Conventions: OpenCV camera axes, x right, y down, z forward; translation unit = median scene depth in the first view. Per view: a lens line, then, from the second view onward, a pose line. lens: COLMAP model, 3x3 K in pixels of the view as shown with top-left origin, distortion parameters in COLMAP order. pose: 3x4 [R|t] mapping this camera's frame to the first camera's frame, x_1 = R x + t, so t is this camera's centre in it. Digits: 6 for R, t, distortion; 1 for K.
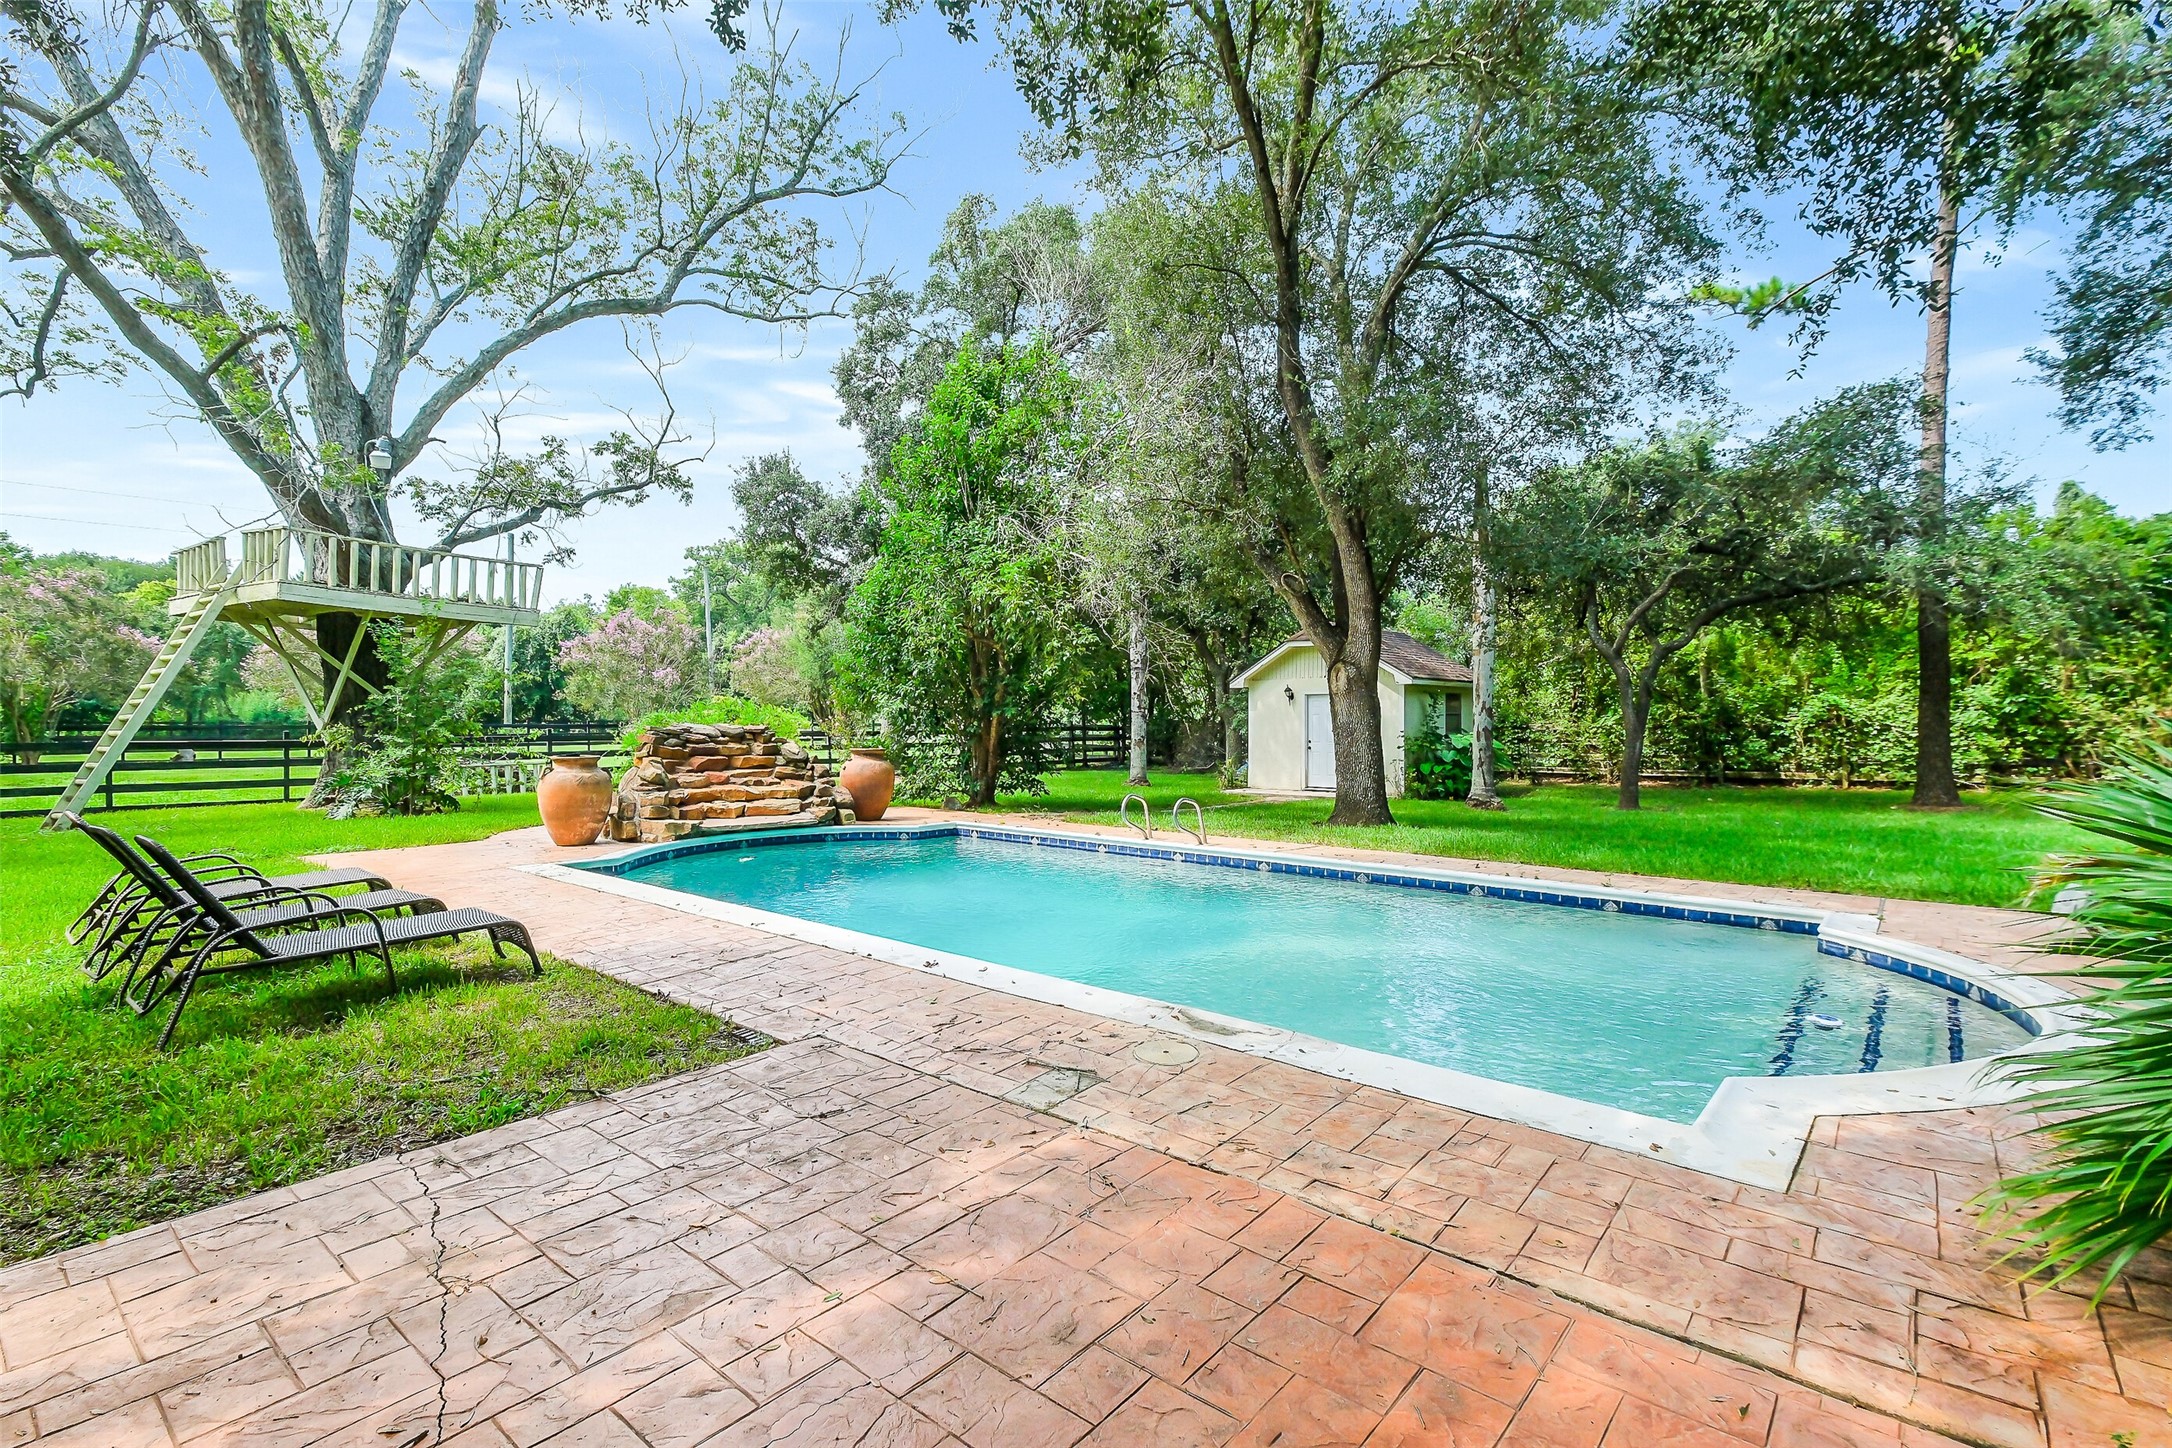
lens RADIAL K [[1007.8, 0, 1087.4], [0, 1007.8, 715.9], [0, 0, 1]] dist [0.002602, -0.000058]
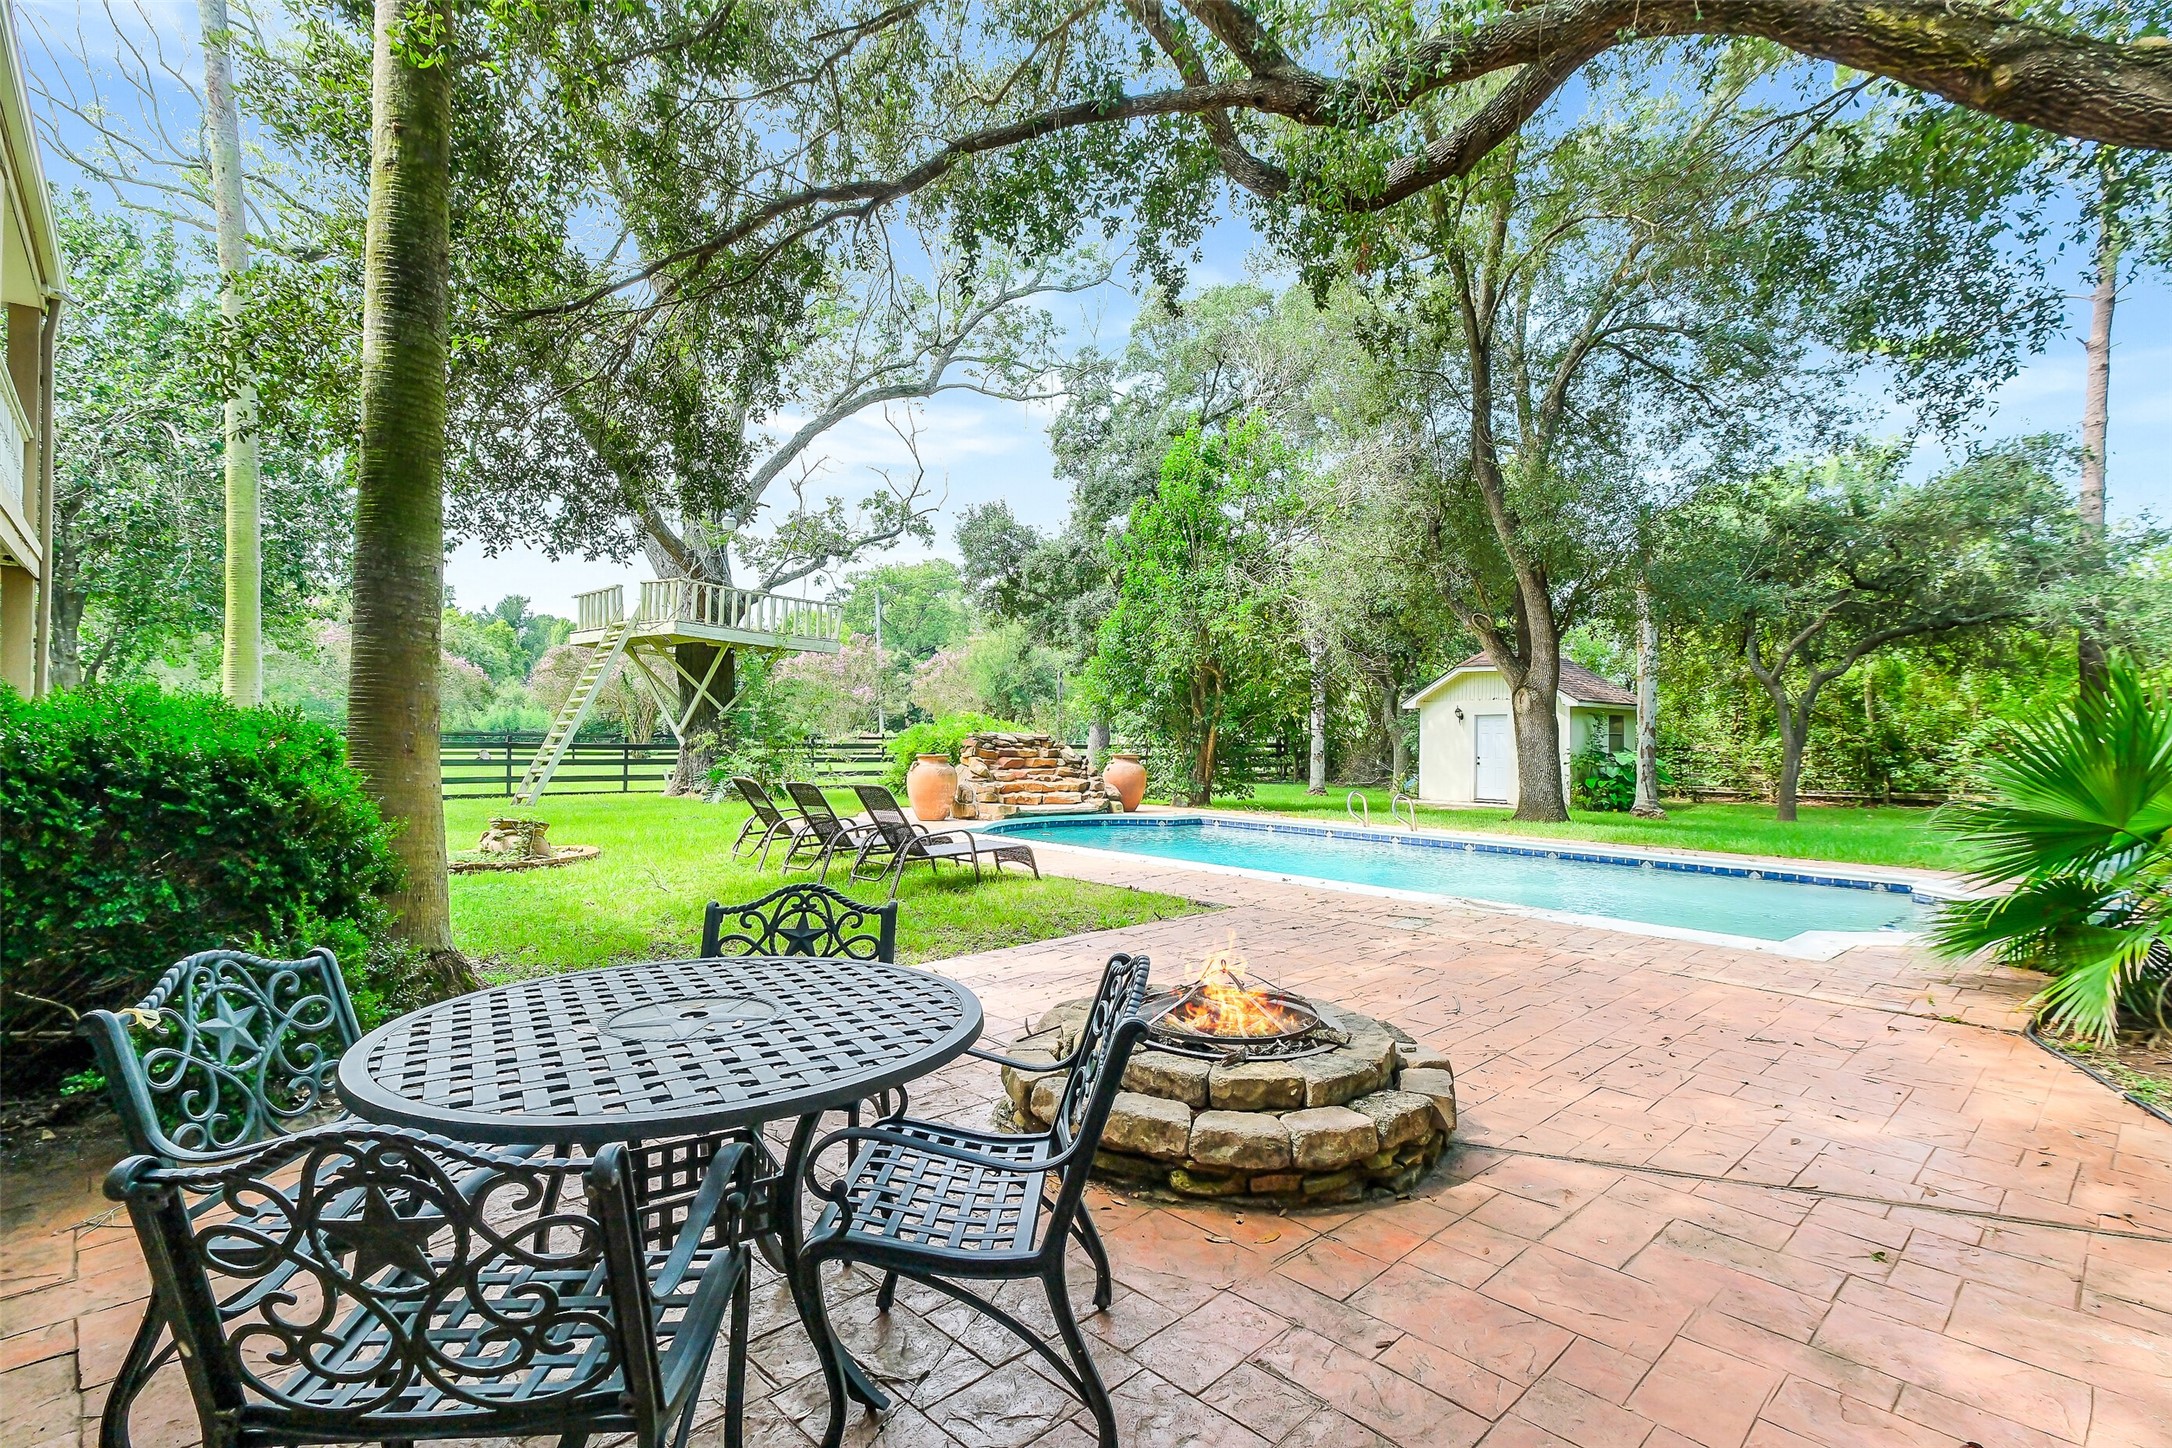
lens RADIAL K [[1007.8, 0, 1093.5], [0, 1007.8, 717.6], [0, 0, 1]] dist [0.002602, -0.000058]
pose [[0.992495, 0.009841, -0.121891, -0.094804], [-0.012004, 0.999783, -0.017032, 0.008099], [0.121697, 0.018367, 0.992397, -0.218561]]
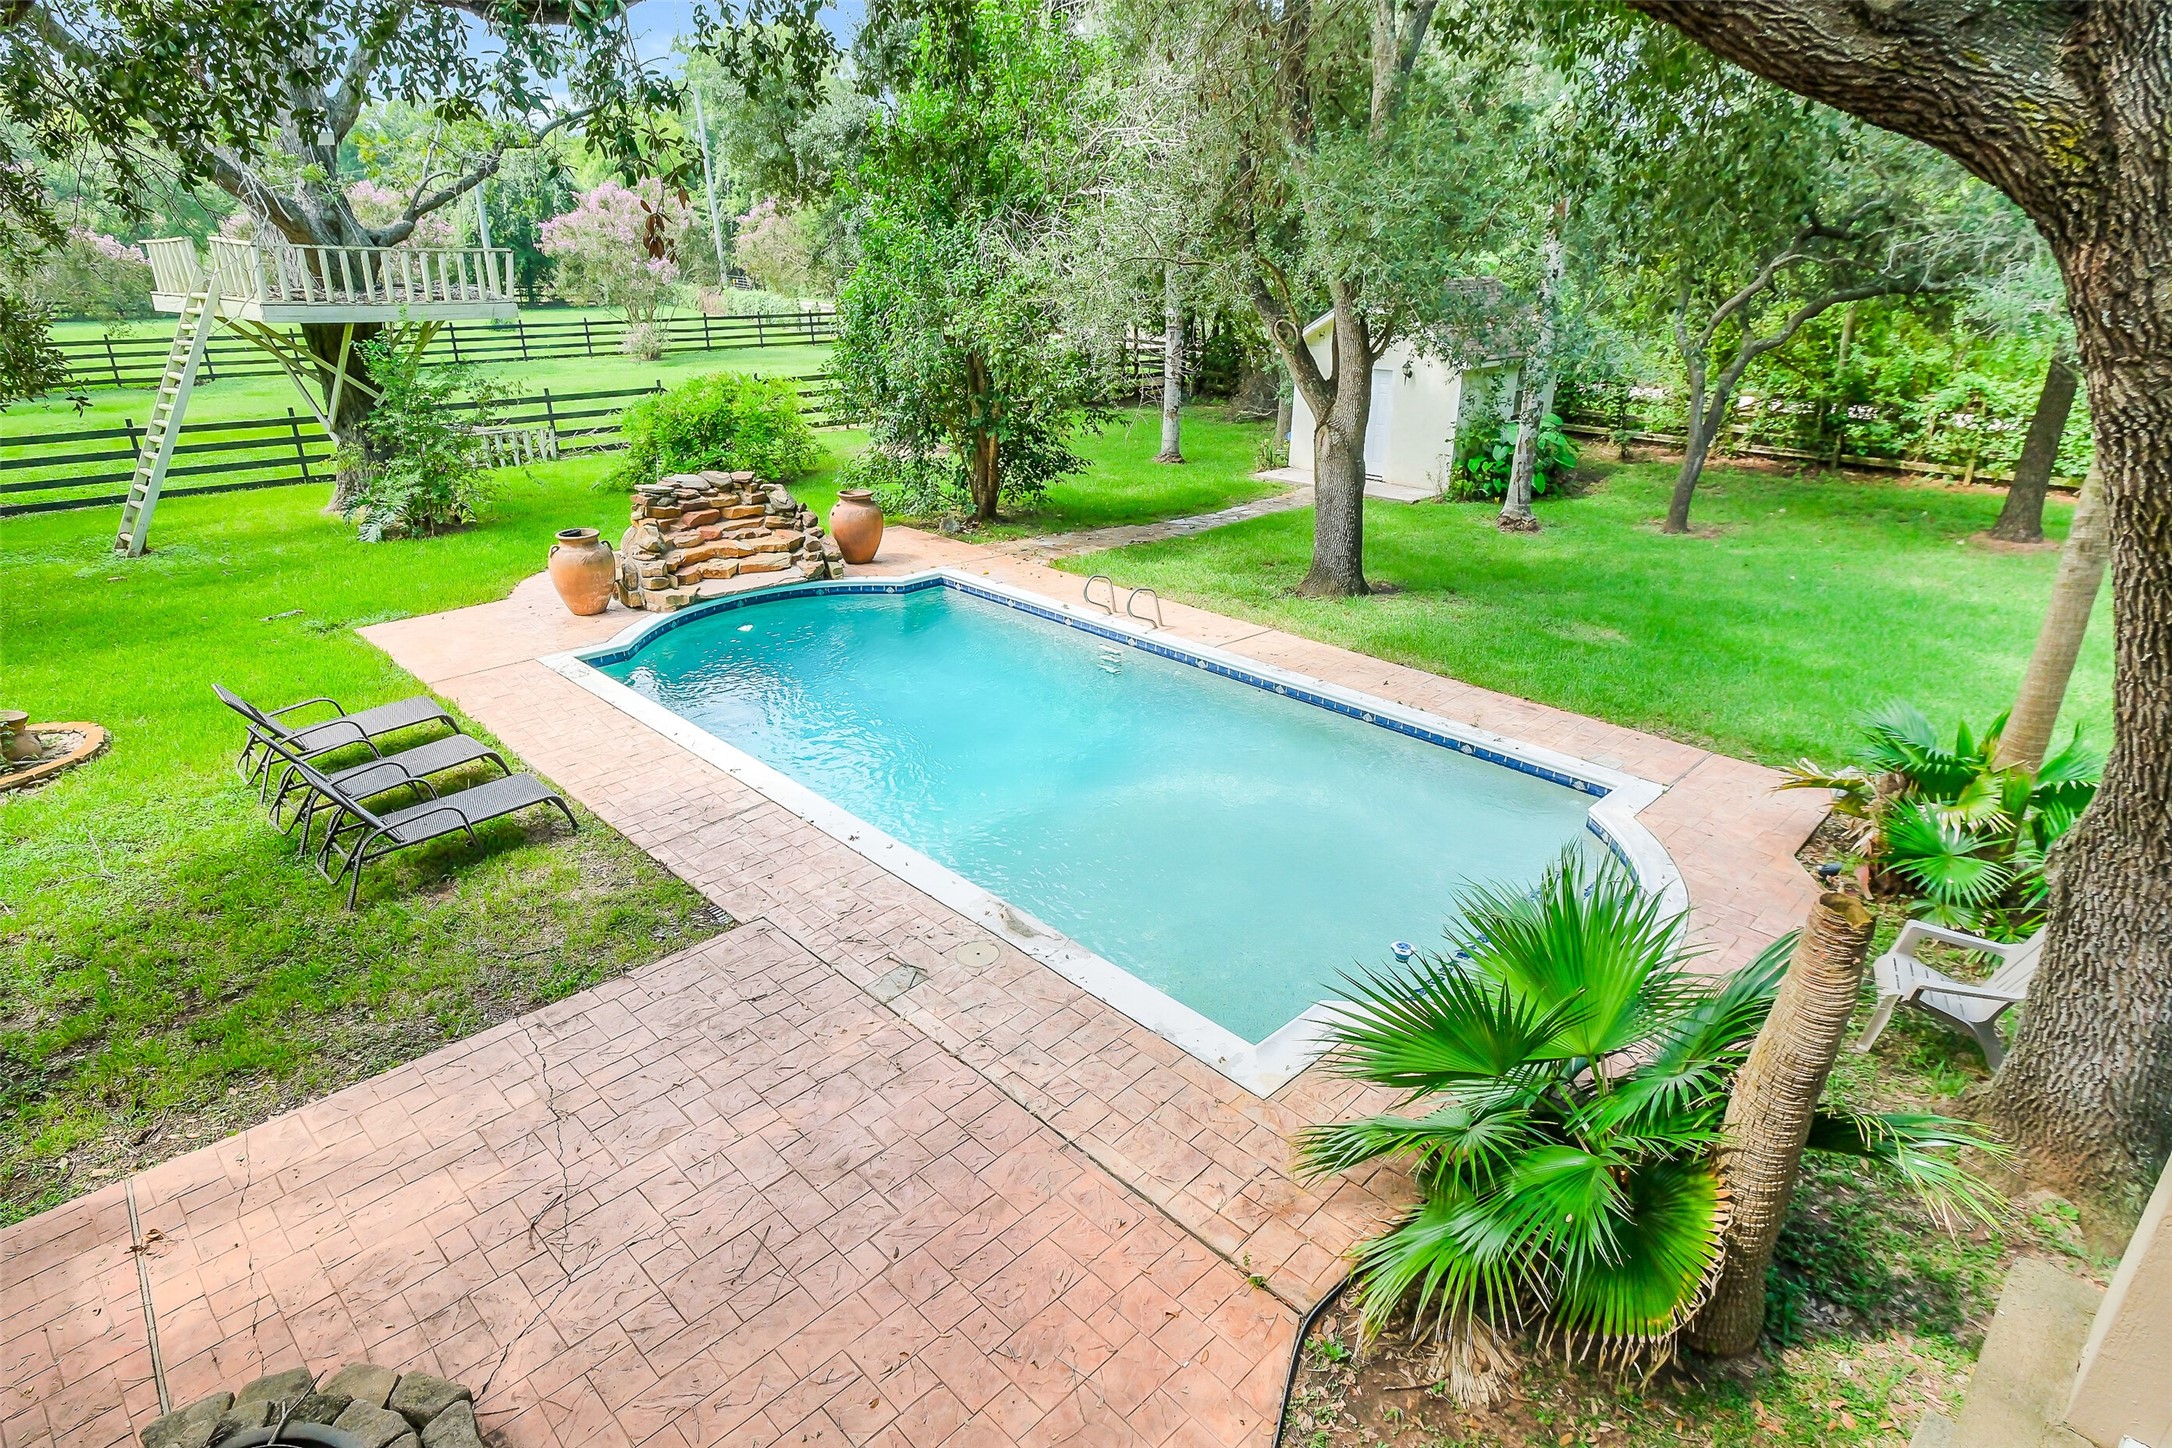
lens RADIAL K [[1171.3, 0, 1081.8], [0, 1171.3, 717.6], [0, 0, 1]] dist [-0.001956, 0.000122]
pose [[0.996411, 0.035100, -0.077026, 0.095667], [-0.003795, 0.927583, 0.373598, -0.177101], [0.084561, -0.371965, 0.924387, -0.132832]]
